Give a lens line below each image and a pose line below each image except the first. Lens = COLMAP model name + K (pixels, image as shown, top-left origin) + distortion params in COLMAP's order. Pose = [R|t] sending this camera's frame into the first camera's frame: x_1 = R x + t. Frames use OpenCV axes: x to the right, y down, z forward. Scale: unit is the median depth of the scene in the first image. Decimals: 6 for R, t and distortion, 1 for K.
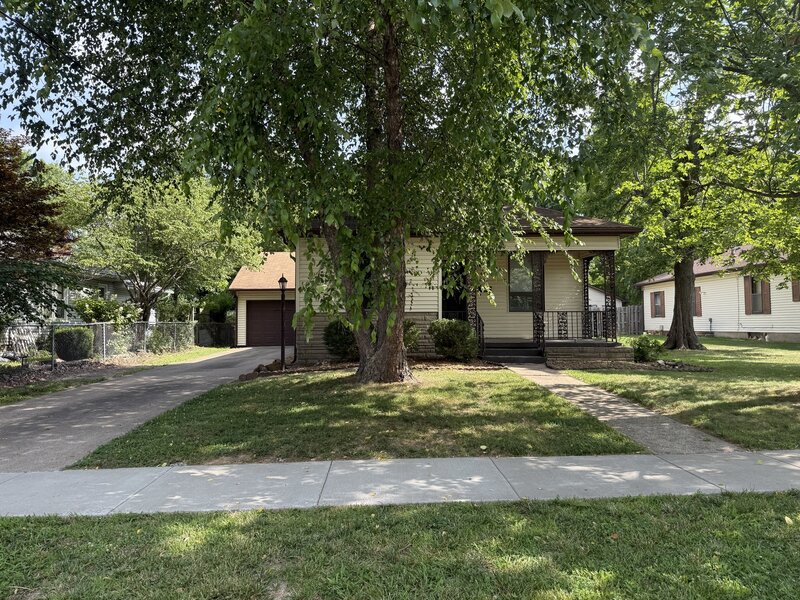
lens RADIAL K [[561.8, 0, 400.2], [0, 561.8, 297.0], [0, 0, 1]] dist [0.070241, -0.079715]
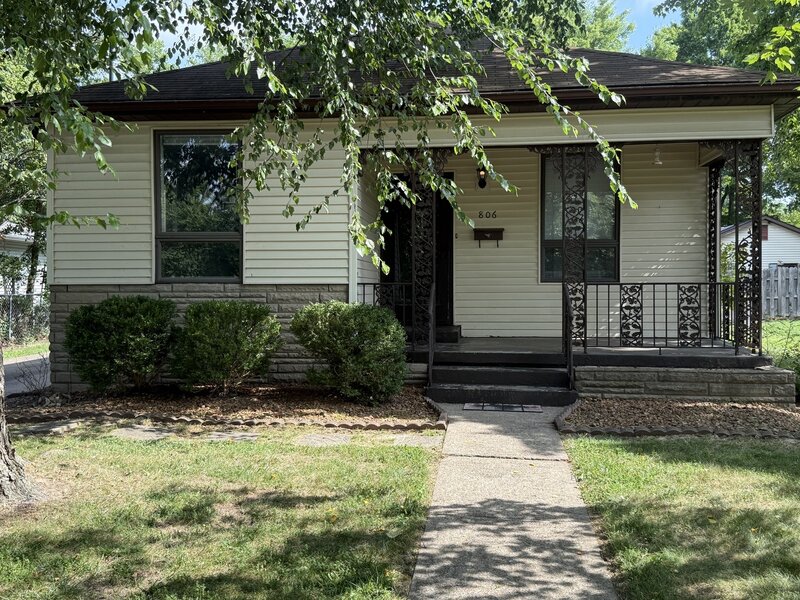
lens RADIAL K [[826.8, 0, 399.8], [0, 826.8, 301.7], [0, 0, 1]] dist [0.040055, 0.000000]
pose [[0.988829, 0.007839, -0.148848, 0.448336], [0.001874, 0.997883, 0.065006, -0.005500], [0.149042, -0.064559, 0.986721, 0.742454]]
